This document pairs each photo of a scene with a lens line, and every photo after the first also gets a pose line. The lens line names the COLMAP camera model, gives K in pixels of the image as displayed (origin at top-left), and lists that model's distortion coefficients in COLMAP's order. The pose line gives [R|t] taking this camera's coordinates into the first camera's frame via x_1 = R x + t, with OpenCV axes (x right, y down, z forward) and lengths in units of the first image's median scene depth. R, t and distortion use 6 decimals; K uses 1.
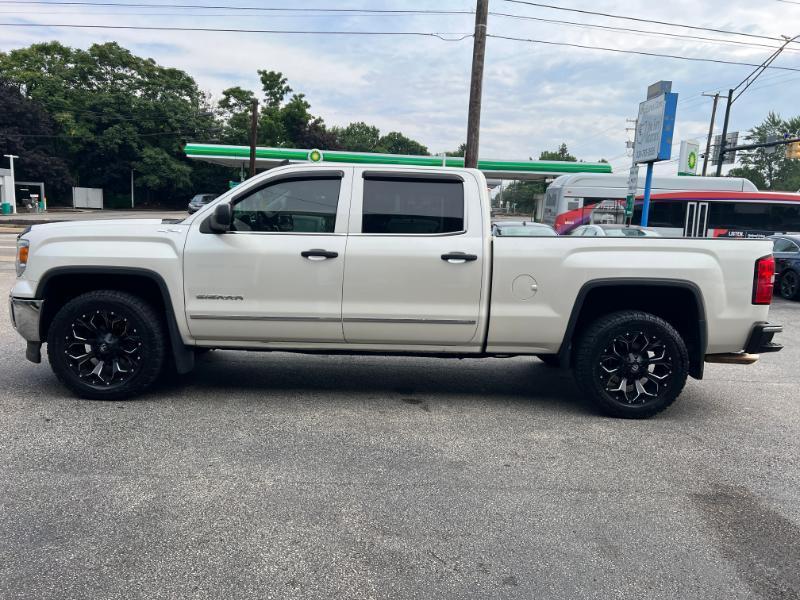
lens RADIAL K [[609.7, 0, 406.0], [0, 609.7, 295.7], [0, 0, 1]] dist [0.051200, -0.057434]
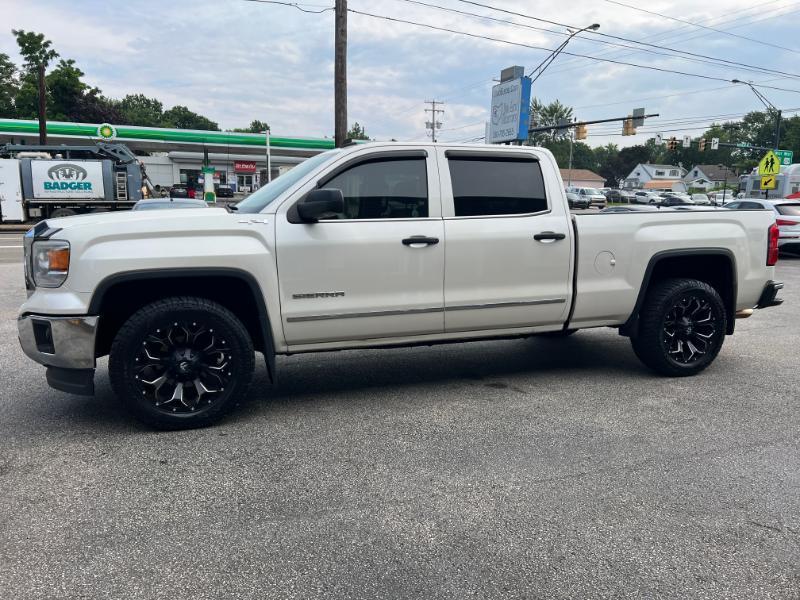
lens RADIAL K [[609.7, 0, 406.2], [0, 609.7, 296.4], [0, 0, 1]] dist [0.051200, -0.057434]
pose [[0.943020, -0.077167, 0.323665, -0.407041], [0.066052, 0.996792, 0.045203, -0.023454], [-0.326115, -0.021248, 0.945091, 0.109061]]
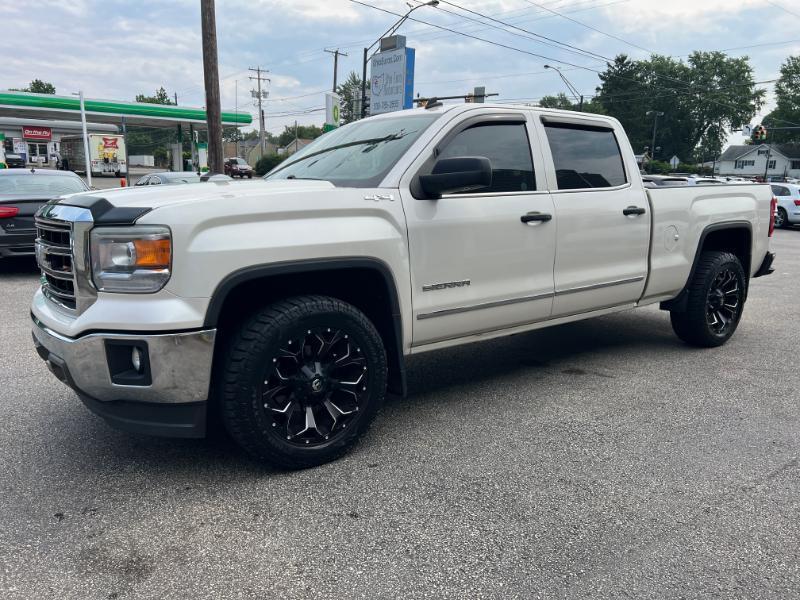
lens RADIAL K [[609.7, 0, 405.4], [0, 609.7, 300.3], [0, 0, 1]] dist [0.051200, -0.057434]
pose [[0.805501, -0.139292, 0.575991, -0.668560], [0.090060, 0.989467, 0.113337, -0.058461], [-0.585710, -0.039419, 0.809561, 0.374419]]
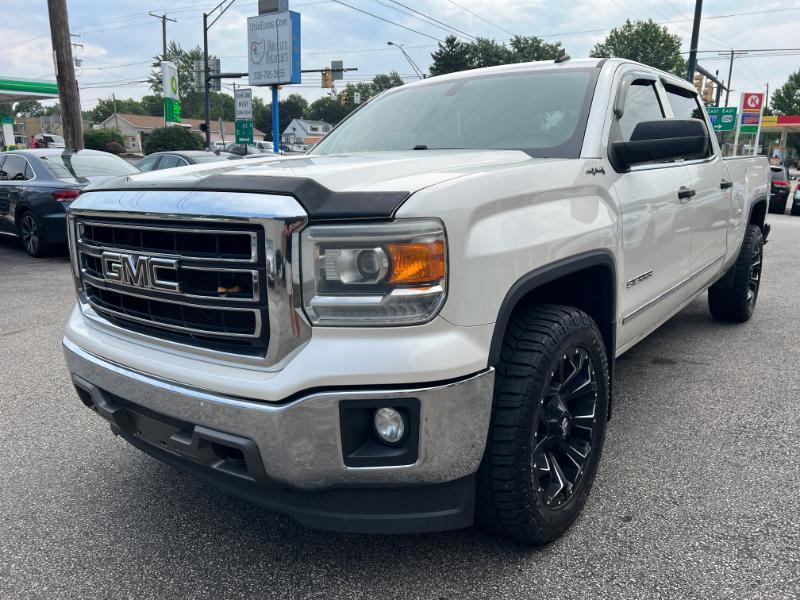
lens RADIAL K [[609.7, 0, 404.9], [0, 609.7, 301.7], [0, 0, 1]] dist [0.051200, -0.057434]
pose [[0.620186, -0.208733, 0.756174, -0.787132], [0.116336, 0.977763, 0.174485, -0.093328], [-0.775780, -0.020243, 0.630678, 0.691219]]
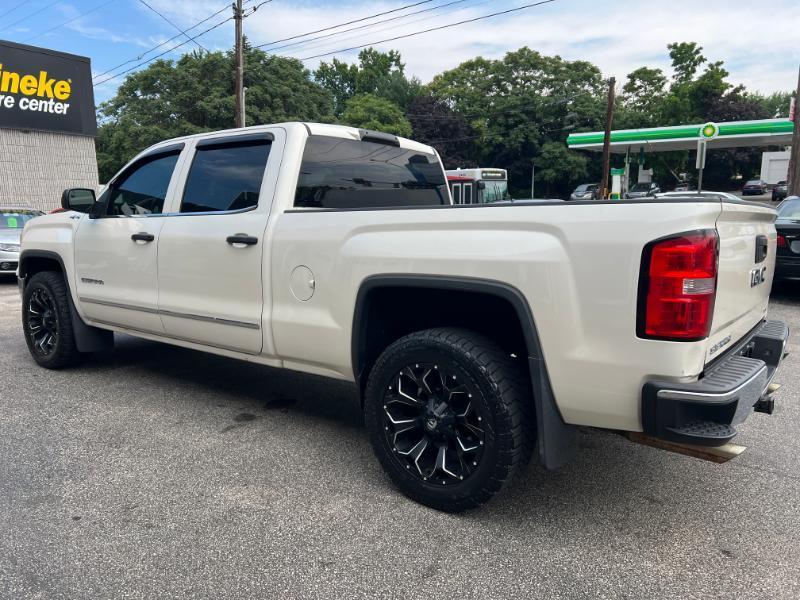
lens RADIAL K [[609.7, 0, 403.2], [0, 609.7, 296.4], [0, 0, 1]] dist [0.051200, -0.057434]
pose [[0.778049, 0.052040, -0.626044, 0.637882], [-0.042828, 0.998638, 0.029785, -0.021093], [0.626742, 0.003638, 0.779219, 0.458054]]
